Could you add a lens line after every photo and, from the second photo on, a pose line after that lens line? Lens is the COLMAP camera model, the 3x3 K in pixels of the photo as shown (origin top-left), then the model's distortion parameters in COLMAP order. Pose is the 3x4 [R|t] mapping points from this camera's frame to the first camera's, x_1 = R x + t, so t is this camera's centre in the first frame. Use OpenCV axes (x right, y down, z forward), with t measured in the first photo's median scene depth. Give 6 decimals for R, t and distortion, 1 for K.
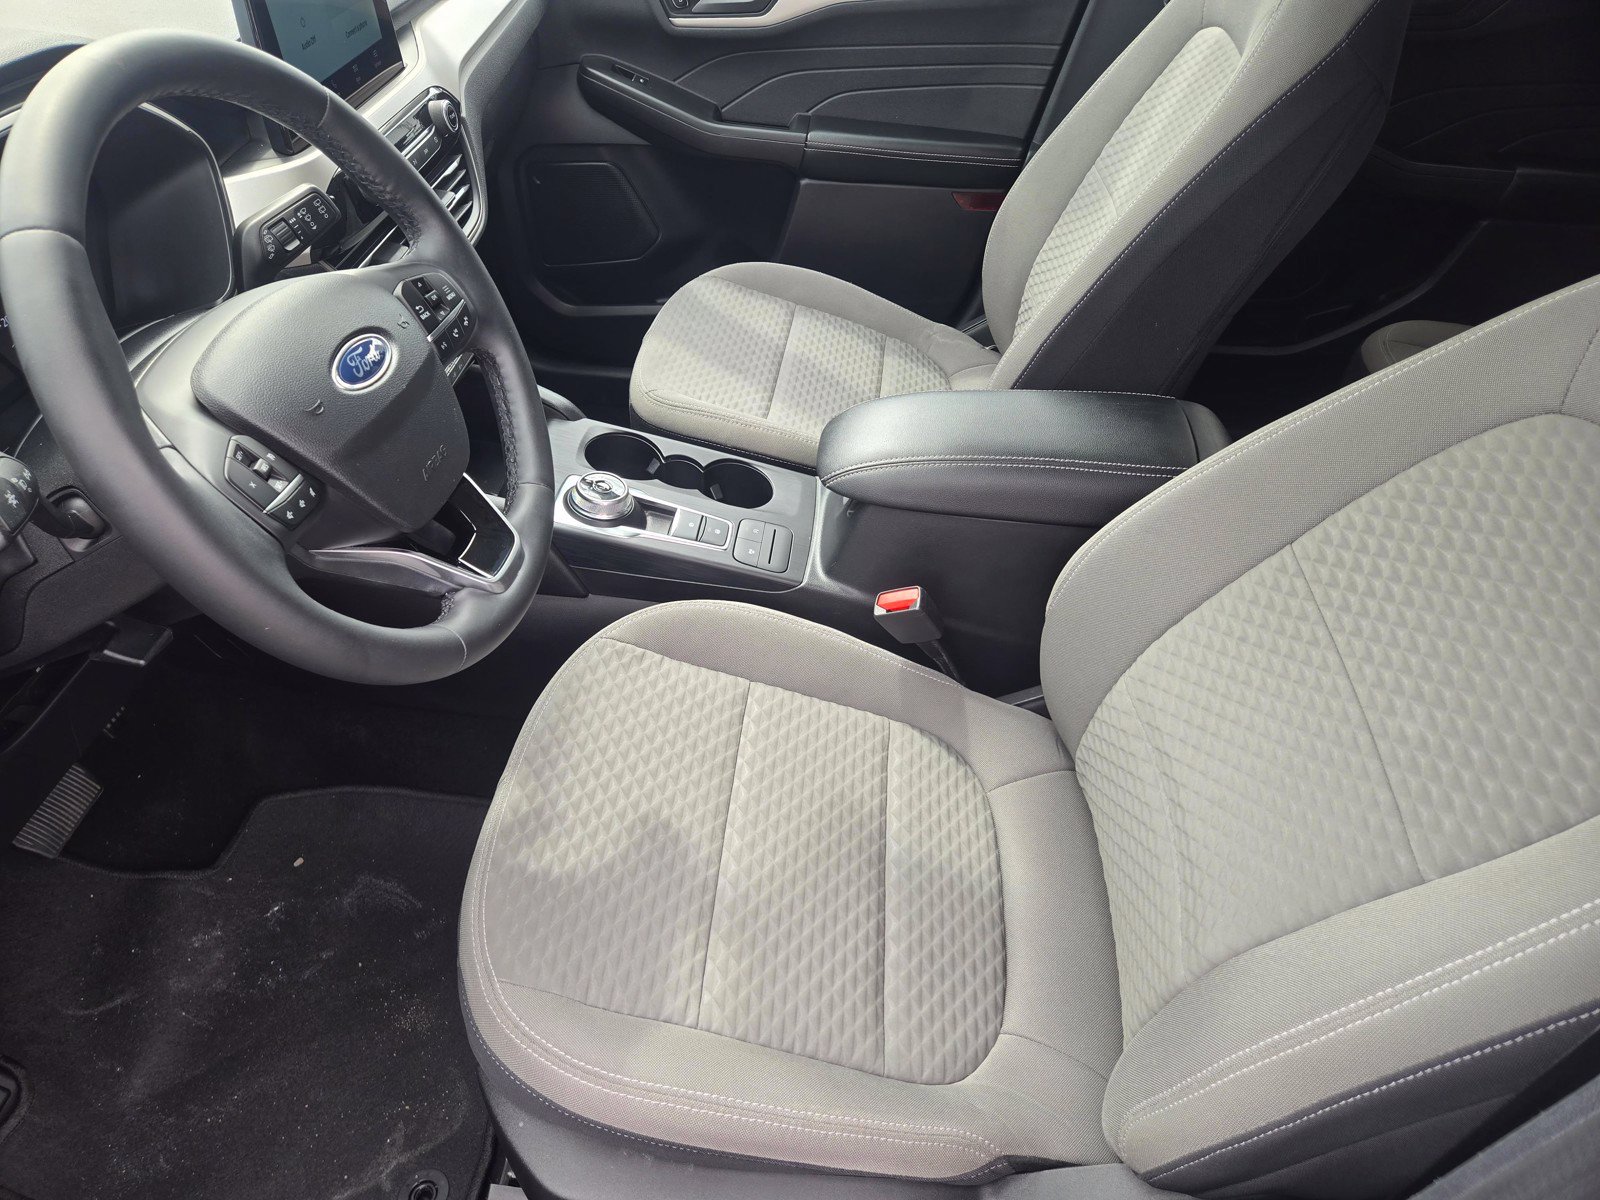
lens RADIAL K [[1065.4, 0, 789.1], [0, 1065.4, 594.2], [0, 0, 1]] dist [0.064205, -0.055672]
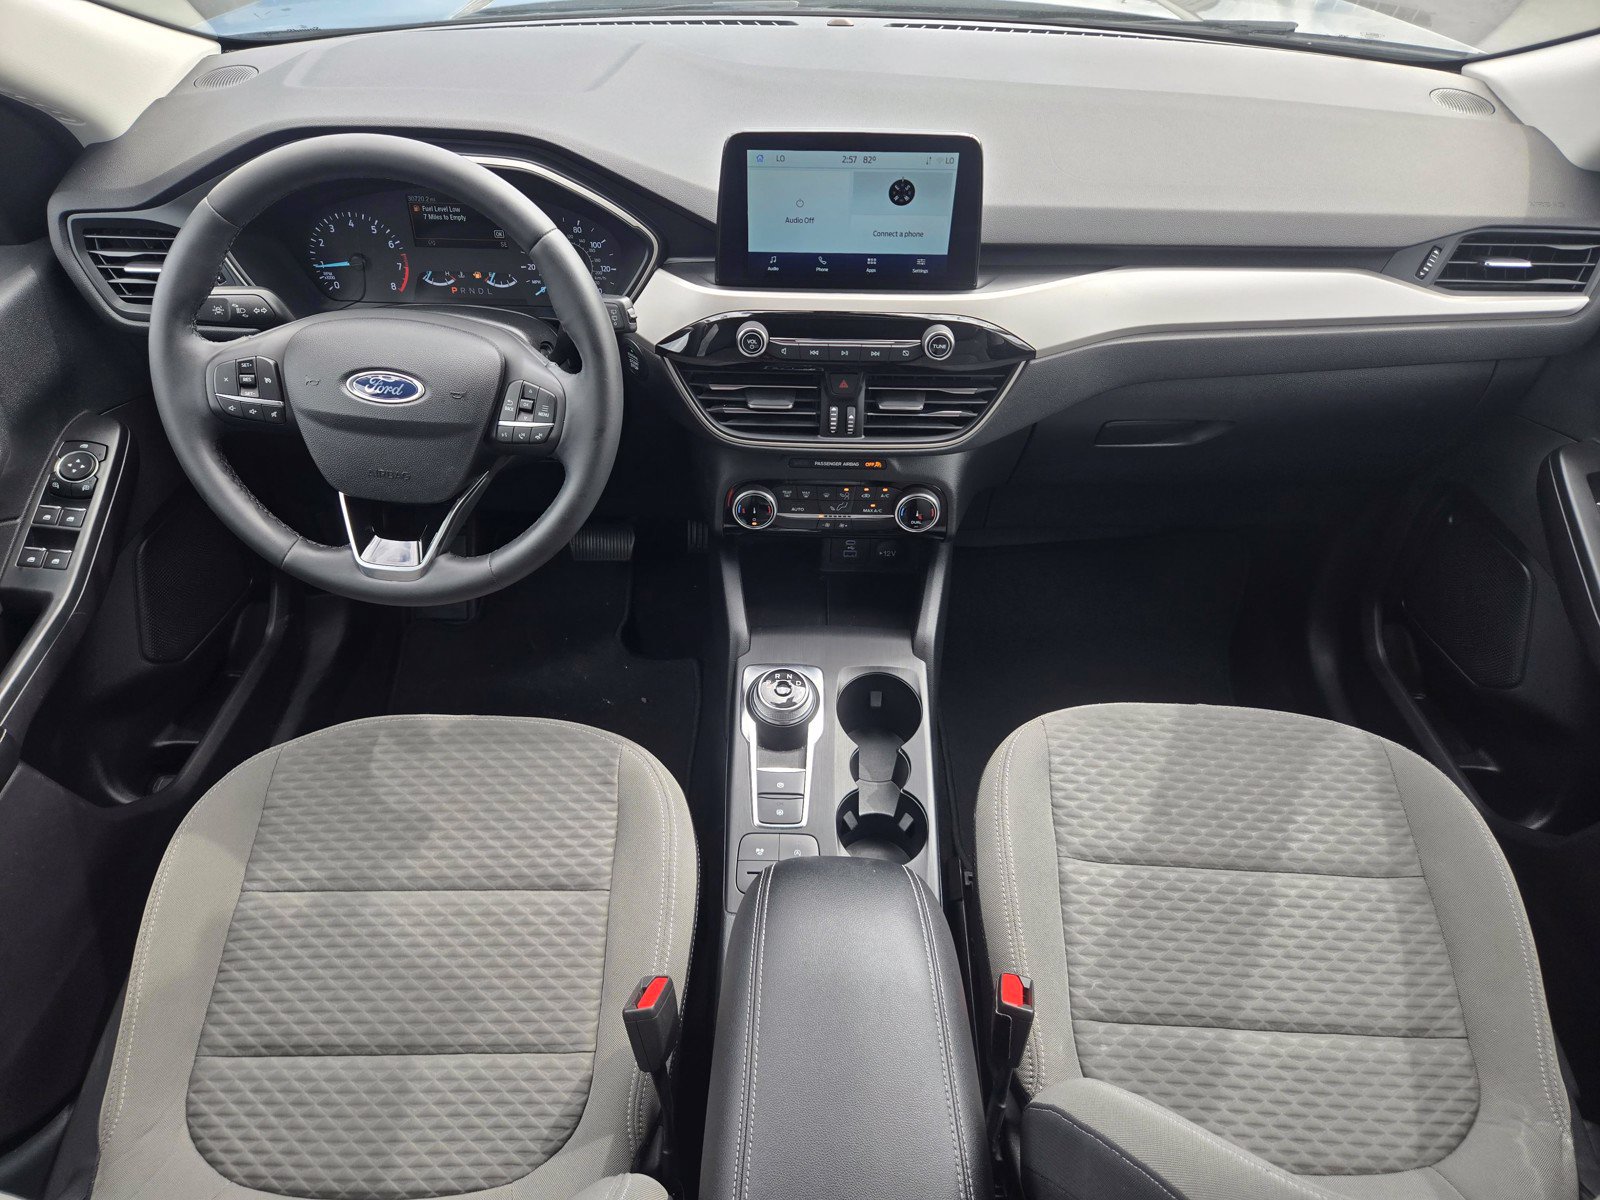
lens RADIAL K [[1075.2, 0, 792.0], [0, 1075.2, 605.2], [0, 0, 1]] dist [0.064993, -0.058392]
pose [[0.084624, 0.668716, -0.738686, 0.570497], [-0.665911, 0.589431, 0.457311, -0.680223], [0.741216, 0.453200, 0.495186, 0.537943]]
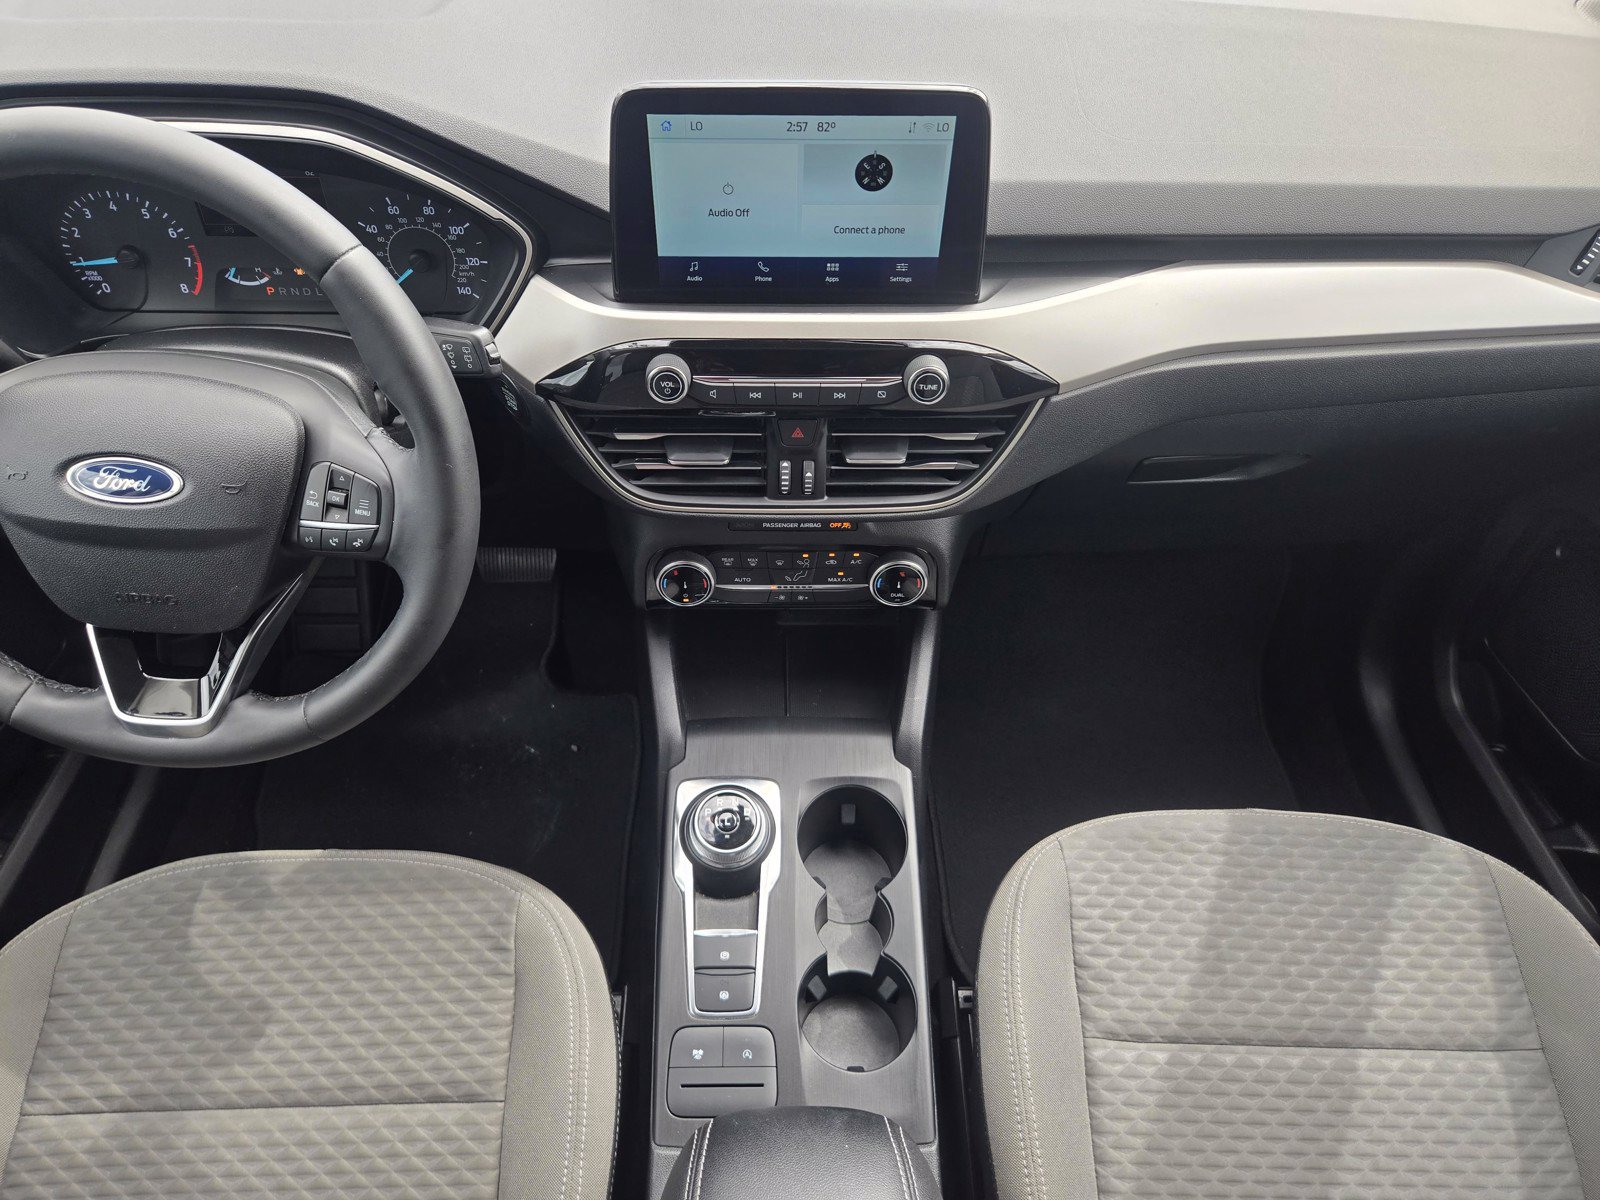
lens RADIAL K [[1082.4, 0, 791.6], [0, 1082.4, 603.8], [0, 0, 1]] dist [0.060670, -0.056264]
pose [[0.112334, 0.732365, -0.671583, 0.263787], [-0.665632, 0.557272, 0.496369, -0.673219], [0.737777, 0.391268, 0.550086, 0.617015]]
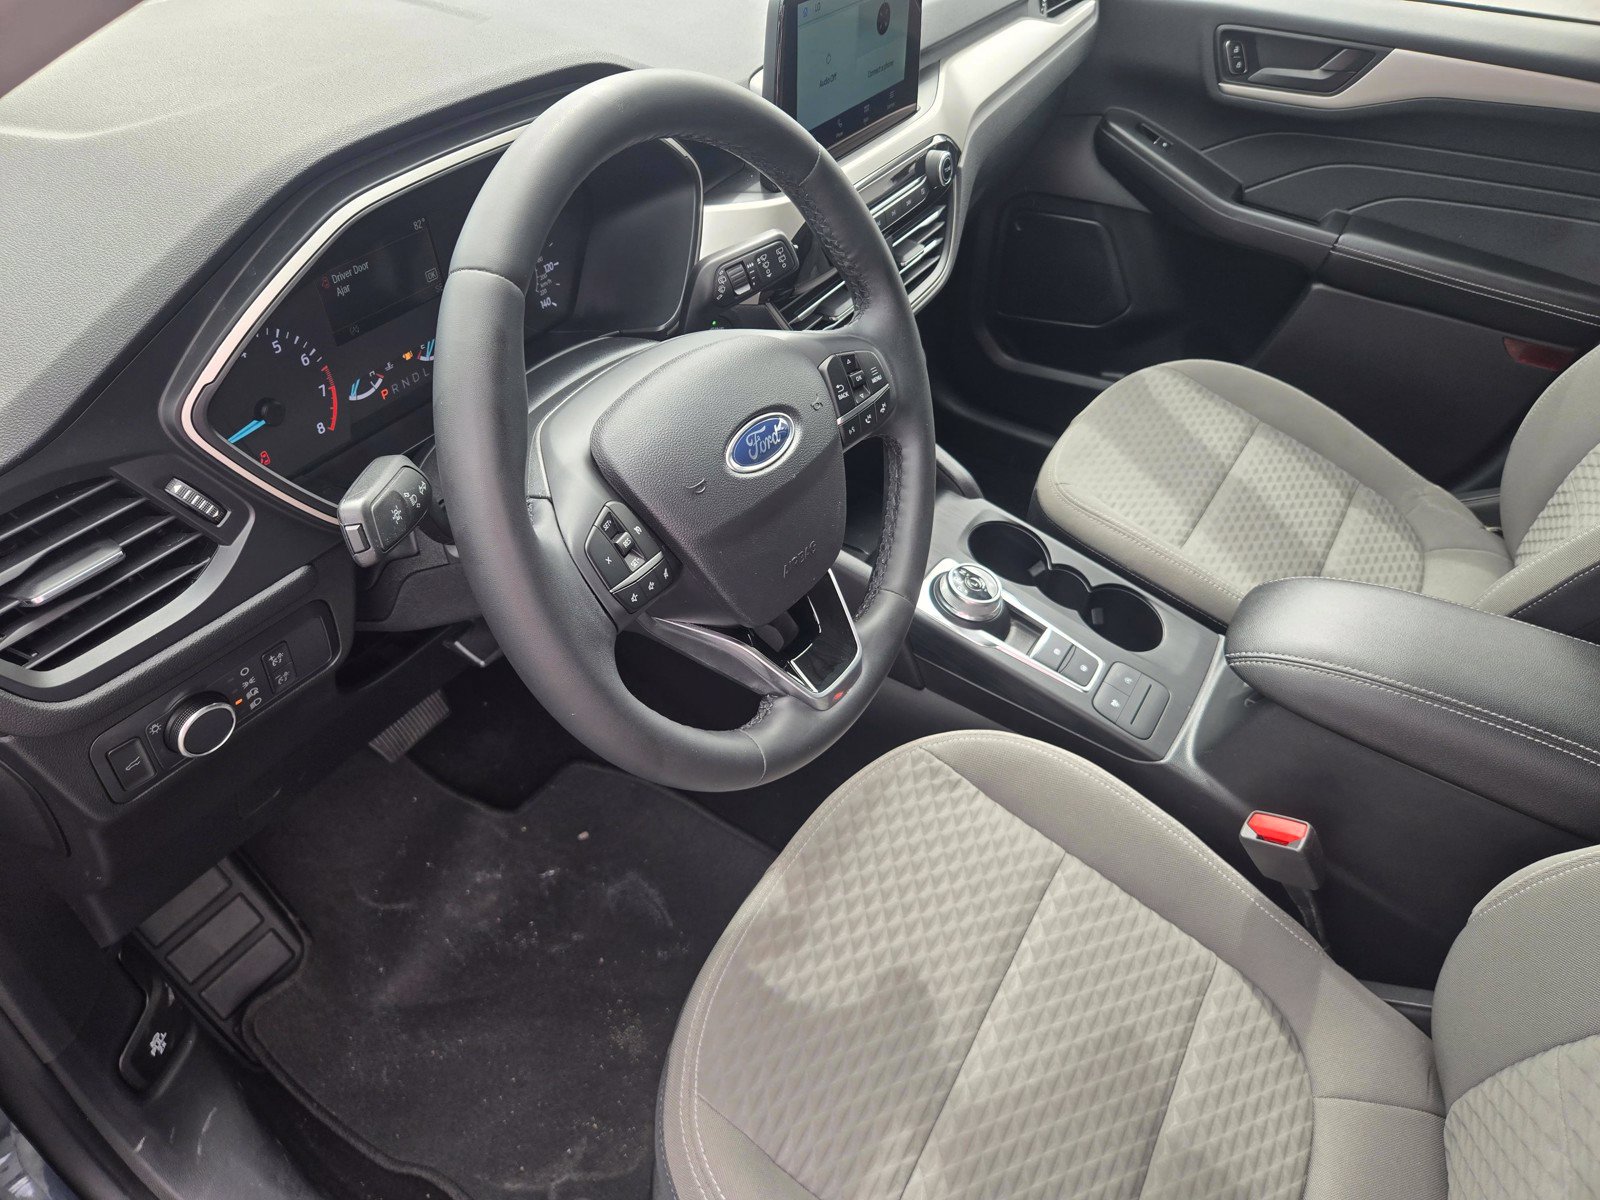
lens RADIAL K [[1075.2, 0, 792.0], [0, 1075.2, 605.2], [0, 0, 1]] dist [0.064993, -0.058392]
pose [[0.900456, 0.303989, -0.311079, -0.025889], [-0.305332, 0.951151, 0.045653, -0.086521], [0.309761, 0.053874, 0.949287, 0.086169]]
